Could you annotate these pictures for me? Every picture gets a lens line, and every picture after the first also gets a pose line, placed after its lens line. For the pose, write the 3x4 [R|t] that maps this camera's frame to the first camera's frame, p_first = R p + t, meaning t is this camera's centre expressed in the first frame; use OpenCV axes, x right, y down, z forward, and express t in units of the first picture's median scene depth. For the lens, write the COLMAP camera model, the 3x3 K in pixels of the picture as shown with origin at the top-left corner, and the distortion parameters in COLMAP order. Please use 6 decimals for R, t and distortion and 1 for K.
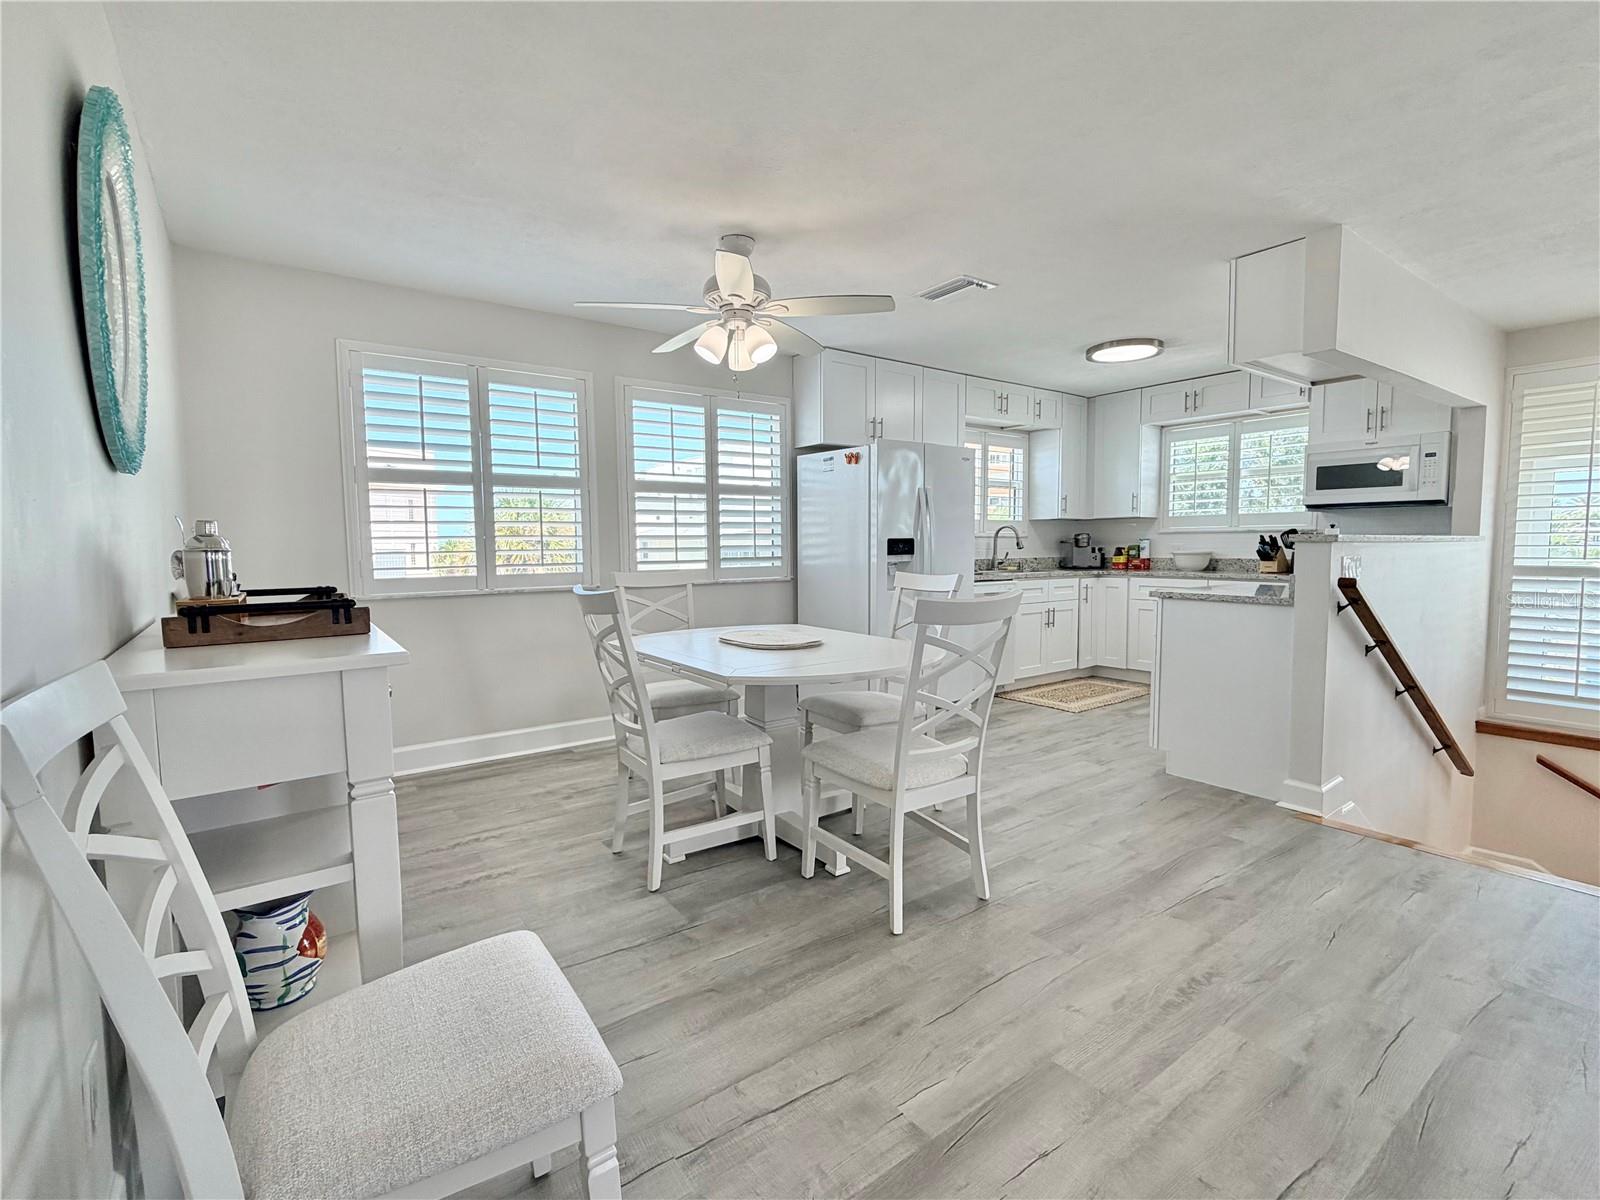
lens RADIAL K [[745.1, 0, 800.0], [0, 745.1, 600.0], [0, 0, 1]] dist [0.000510, 0.000167]
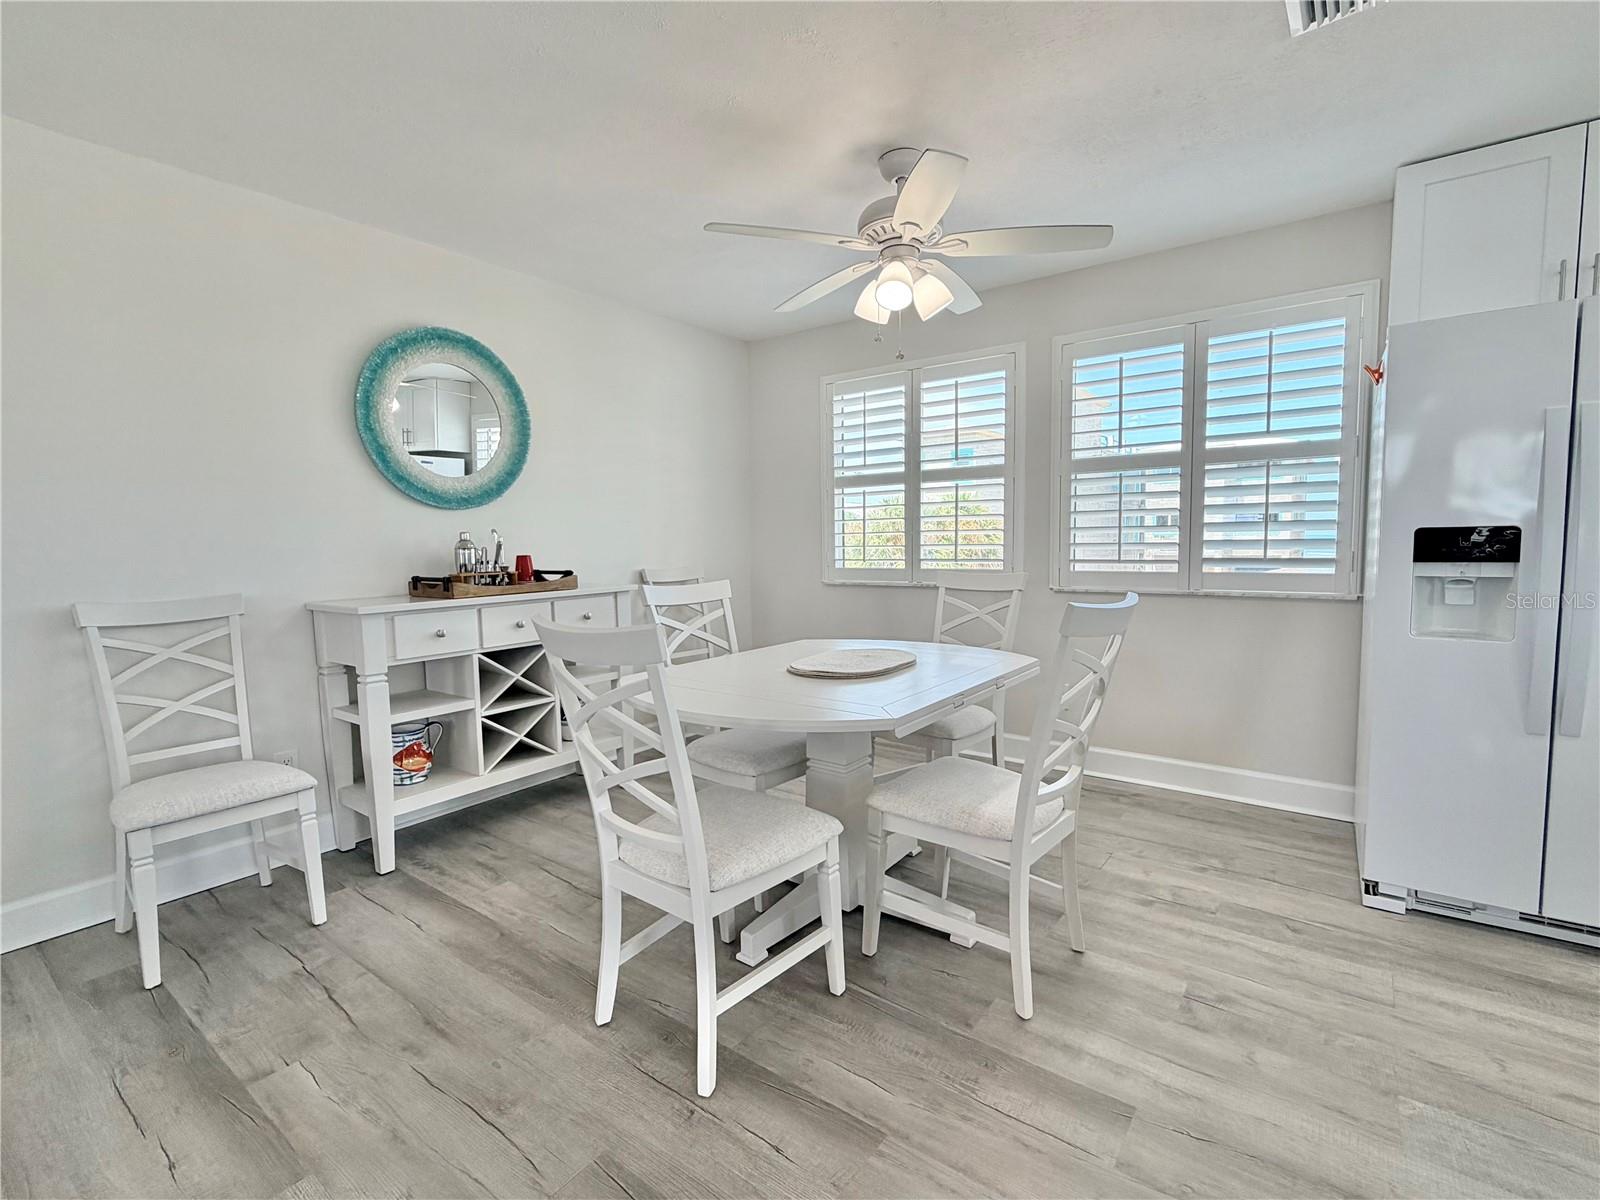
lens RADIAL K [[745.1, 0, 800.0], [0, 745.1, 600.0], [0, 0, 1]] dist [0.000510, 0.000167]
pose [[0.284675, 0.082400, -0.955076, 0.351513], [-0.062253, 0.995785, 0.067357, -0.032490], [0.956601, 0.040282, 0.288605, 0.355970]]
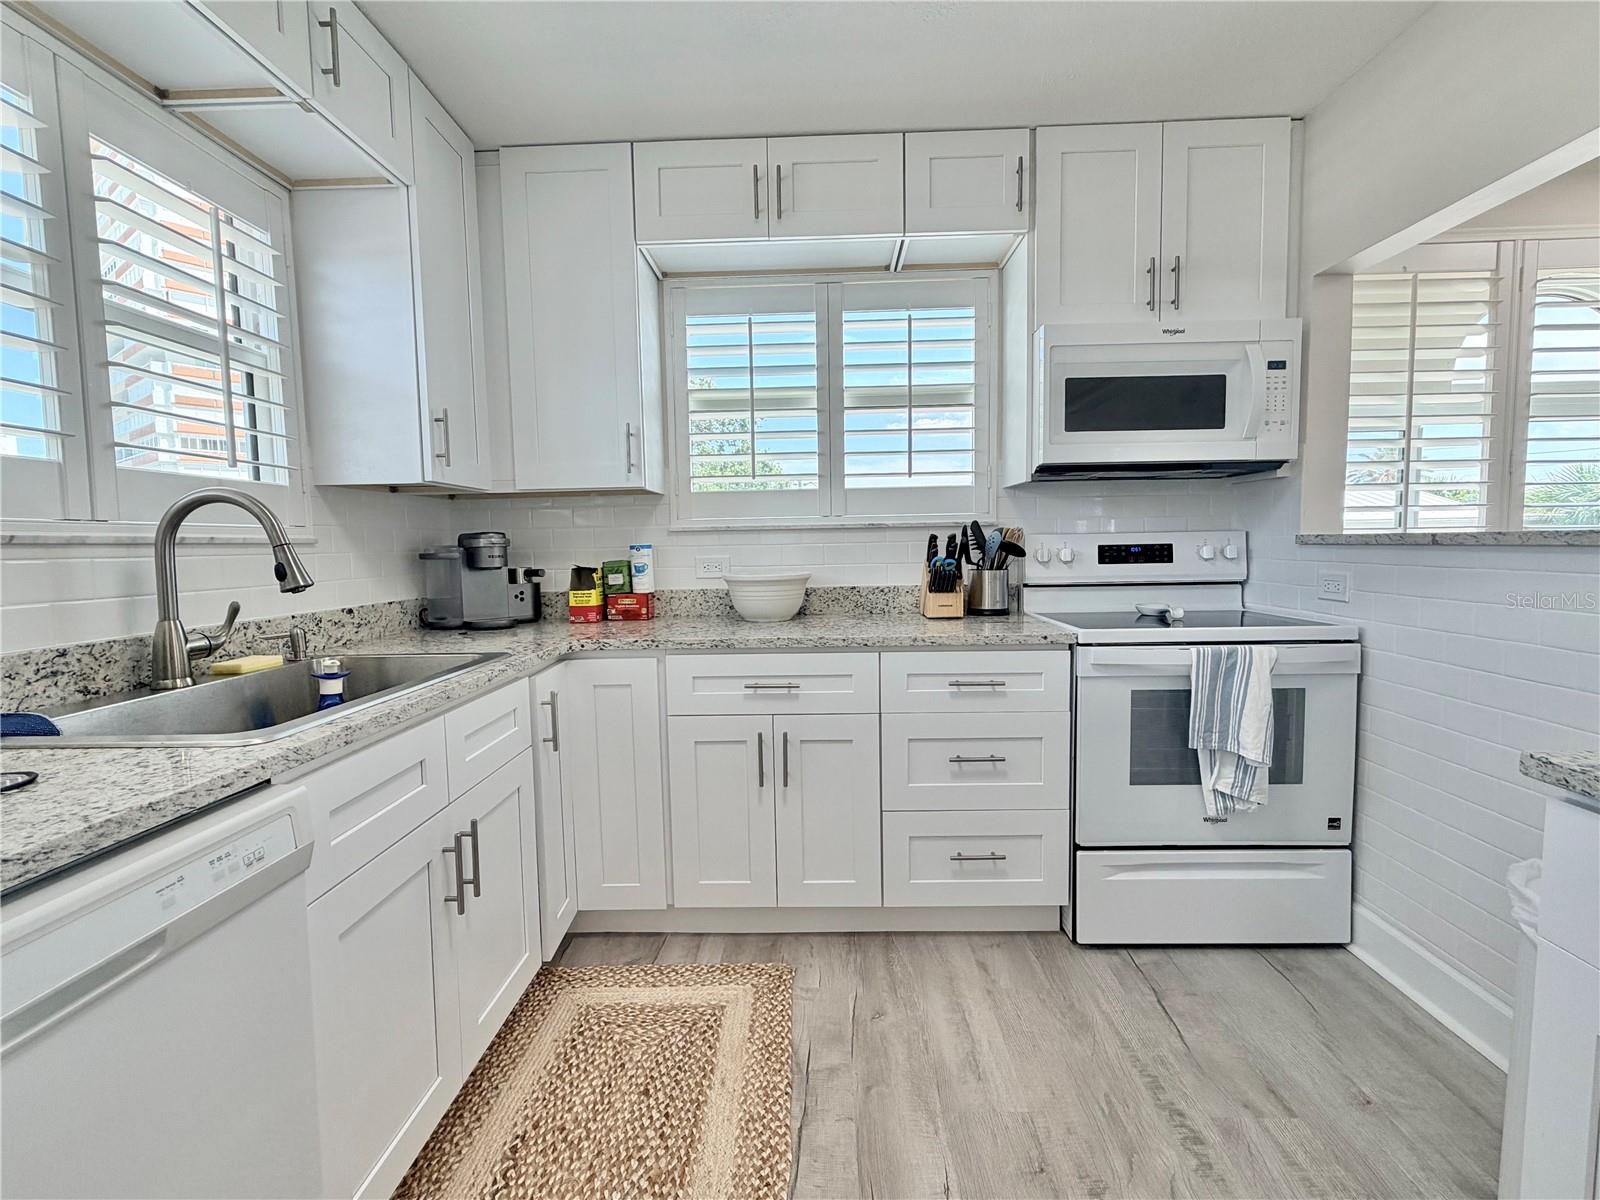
lens RADIAL K [[730.9, 0, 800.0], [0, 730.9, 600.0], [0, 0, 1]] dist [0.001841, 0.000155]
pose [[0.614803, -0.065574, 0.785950, 0.213091], [0.073446, 0.996967, 0.025727, -0.060551], [-0.785253, 0.041908, 0.617755, 0.737750]]
